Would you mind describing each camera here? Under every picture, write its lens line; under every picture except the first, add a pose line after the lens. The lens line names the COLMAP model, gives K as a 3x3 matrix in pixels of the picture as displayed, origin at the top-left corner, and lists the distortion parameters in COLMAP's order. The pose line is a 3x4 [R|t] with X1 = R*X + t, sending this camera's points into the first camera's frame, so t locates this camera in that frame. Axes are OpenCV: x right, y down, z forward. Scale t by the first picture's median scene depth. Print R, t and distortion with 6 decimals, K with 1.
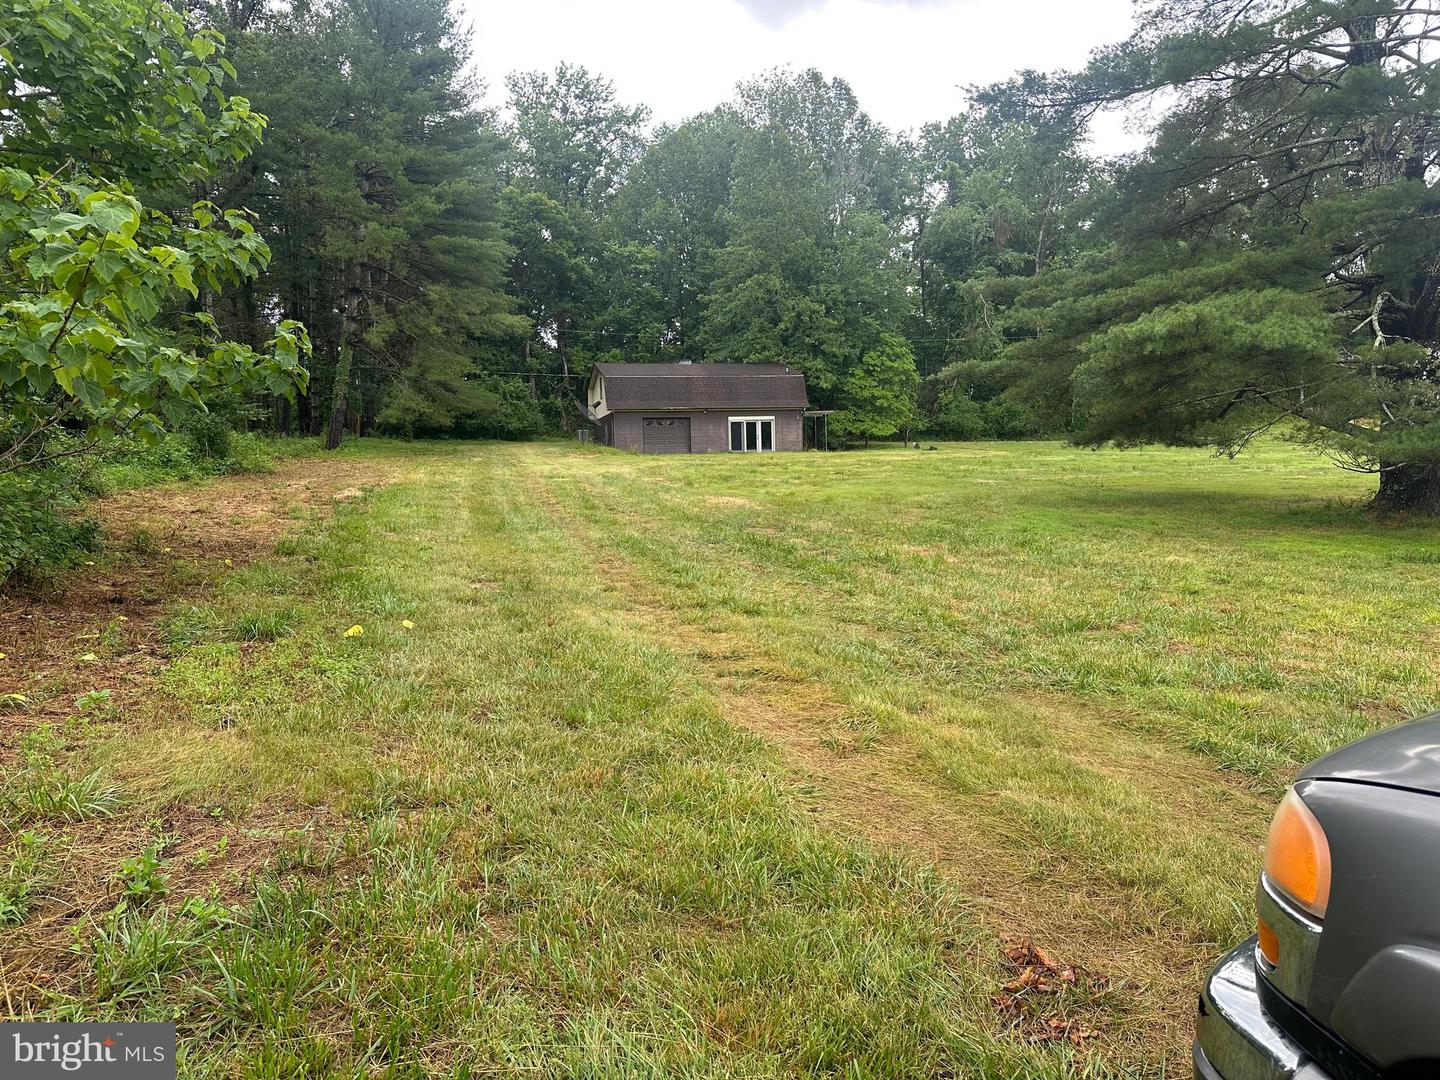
lens RADIAL K [[1000.7, 0, 720.0], [0, 1000.7, 540.0], [0, 0, 1]] dist [0.234182, -0.468921]
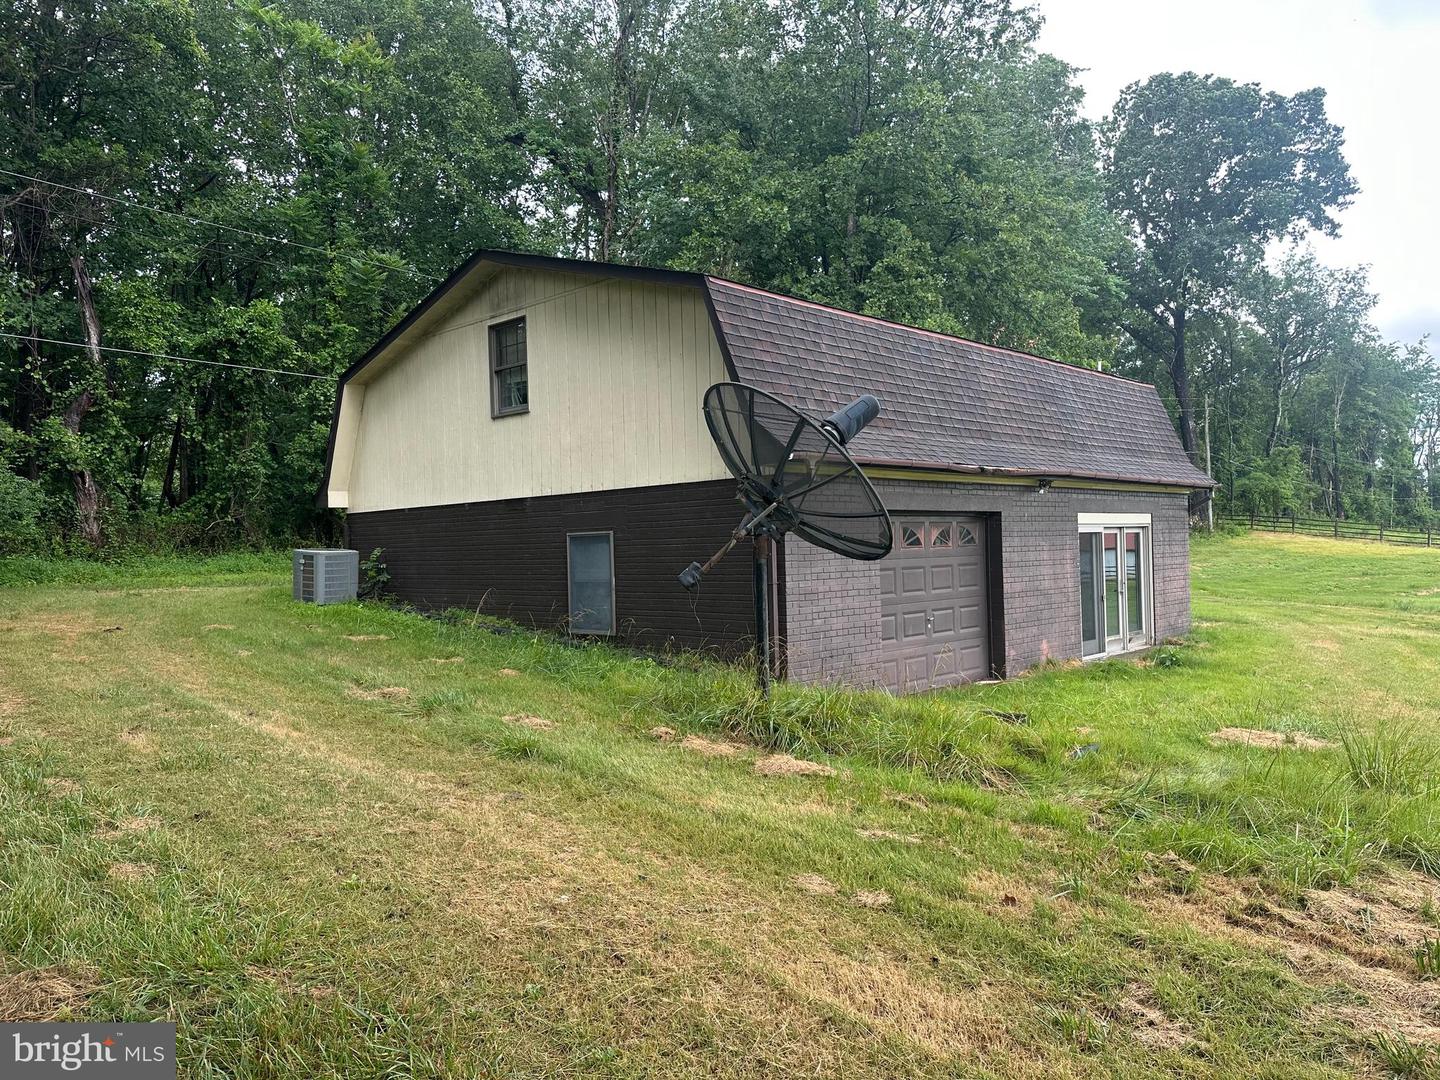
lens RADIAL K [[1000.7, 0, 720.0], [0, 1000.7, 540.0], [0, 0, 1]] dist [0.234182, -0.468921]
pose [[0.844929, 0.009476, 0.534794, -0.589690], [0.037954, 0.996261, -0.077616, -0.284892], [-0.533529, 0.085877, 0.841410, 2.388143]]
